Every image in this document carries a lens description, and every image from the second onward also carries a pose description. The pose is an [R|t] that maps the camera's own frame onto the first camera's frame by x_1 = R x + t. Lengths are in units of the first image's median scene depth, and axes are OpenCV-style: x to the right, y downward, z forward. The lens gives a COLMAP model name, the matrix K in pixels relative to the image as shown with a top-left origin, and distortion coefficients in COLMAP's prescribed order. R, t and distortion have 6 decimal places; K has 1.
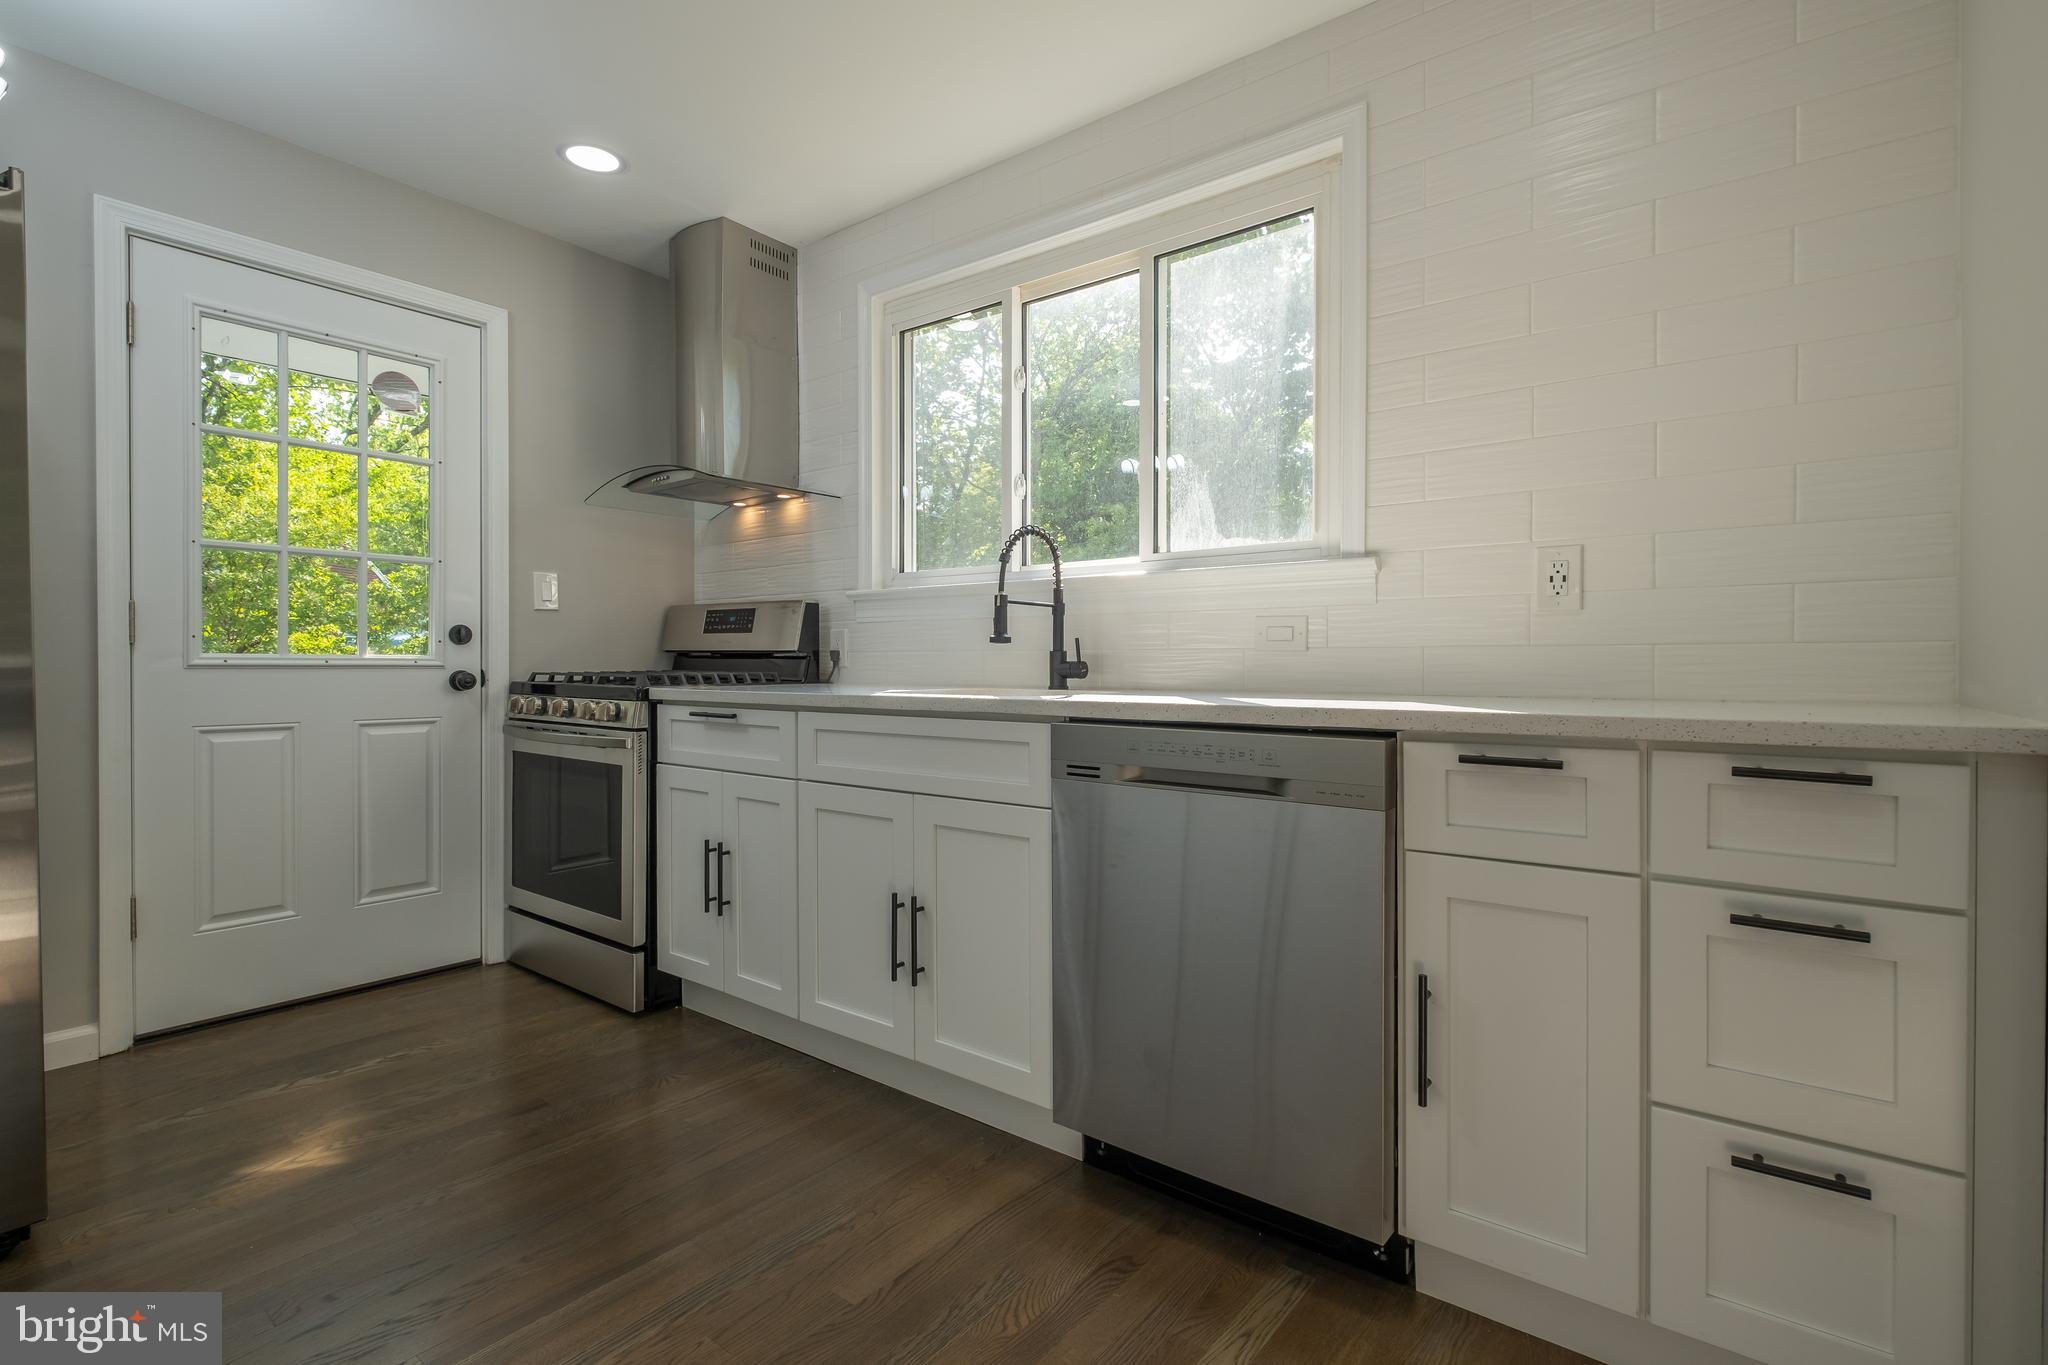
lens RADIAL K [[938.4, 0, 1060.0], [0, 938.4, 667.3], [0, 0, 1]] dist [0.016585, -0.006896]
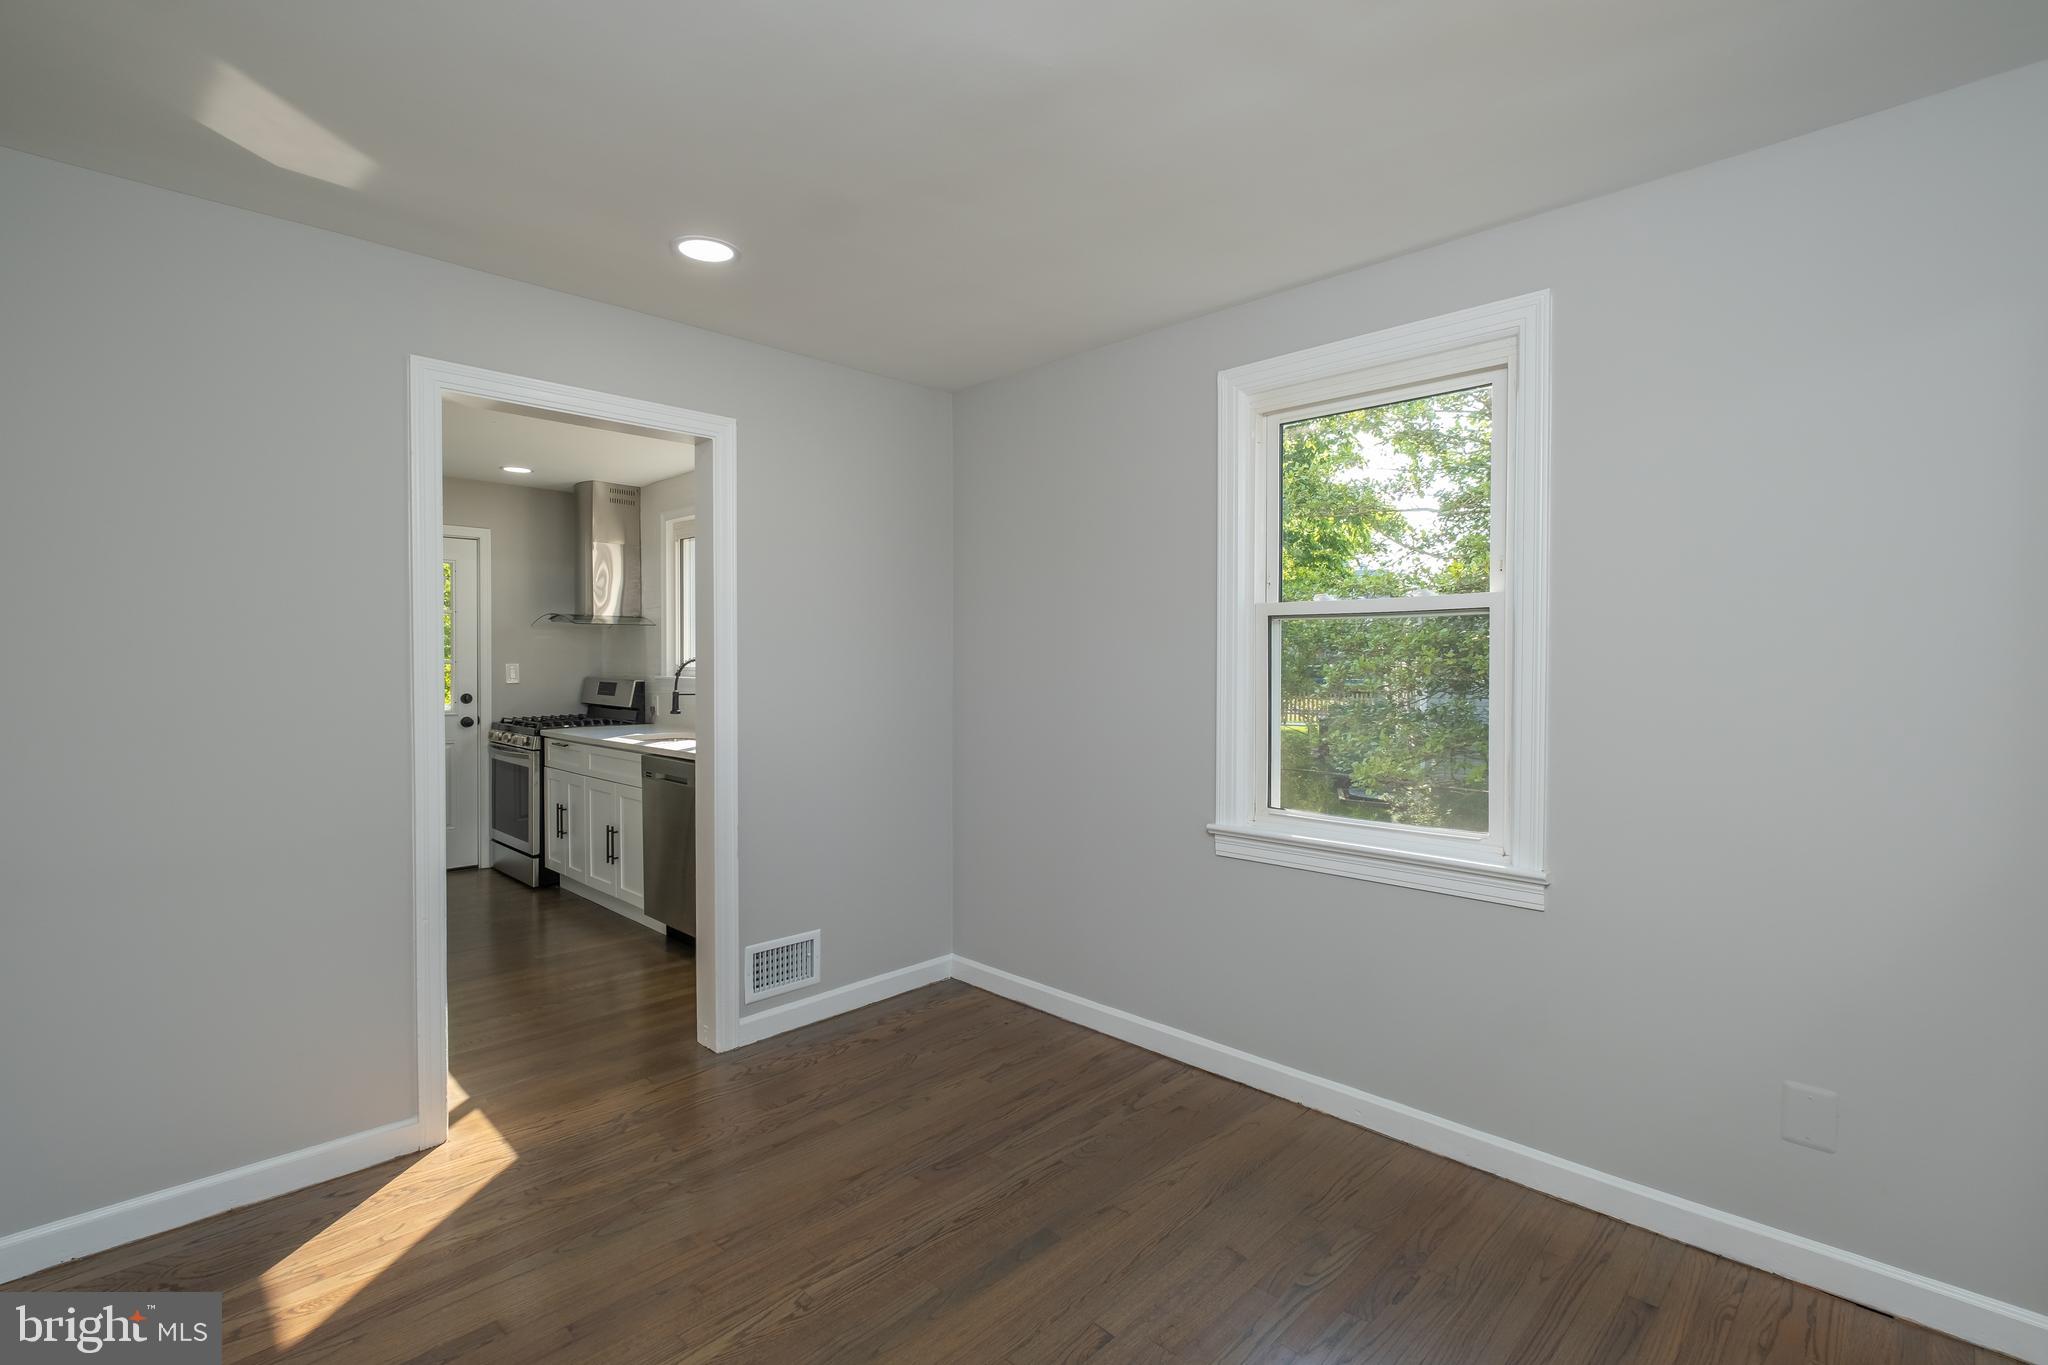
lens RADIAL K [[909.5, 0, 1050.6], [0, 909.5, 676.5], [0, 0, 1]] dist [0.003200, -0.000167]
pose [[0.994224, 0.004640, -0.107224, 0.873913], [-0.003898, 0.999967, 0.007134, -0.111679], [0.107254, -0.006675, 0.994209, -0.845640]]
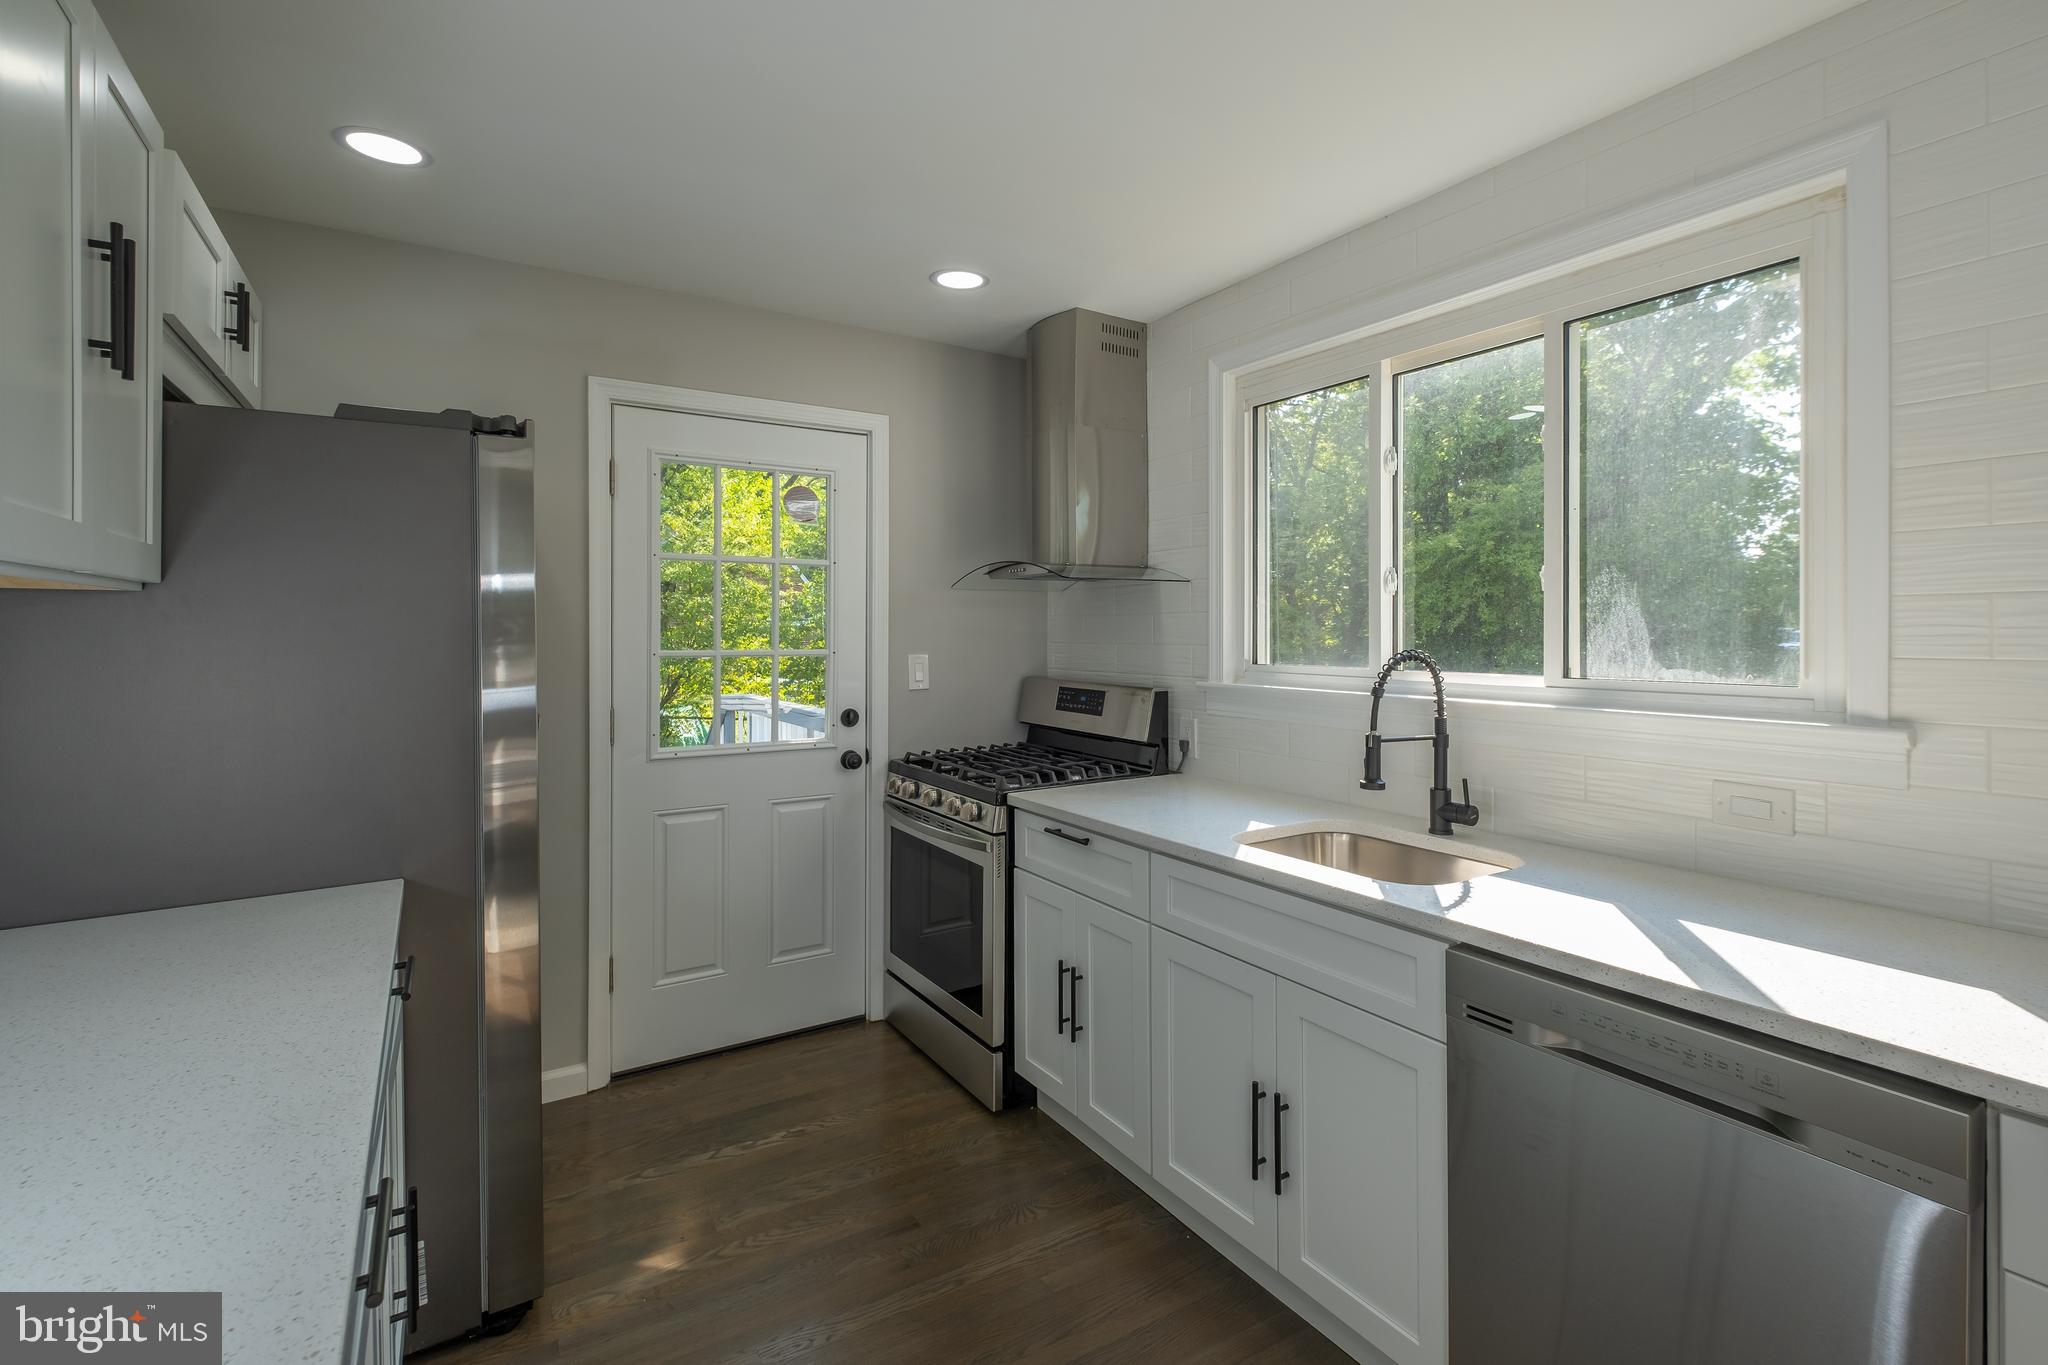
lens RADIAL K [[951.6, 0, 1073.7], [0, 951.6, 629.0], [0, 0, 1]] dist [0.016776, -0.011124]
pose [[0.942612, -0.001209, -0.333887, -0.025176], [-0.001425, 0.999970, -0.007643, -0.146798], [0.333886, 0.007680, 0.942582, 0.052187]]
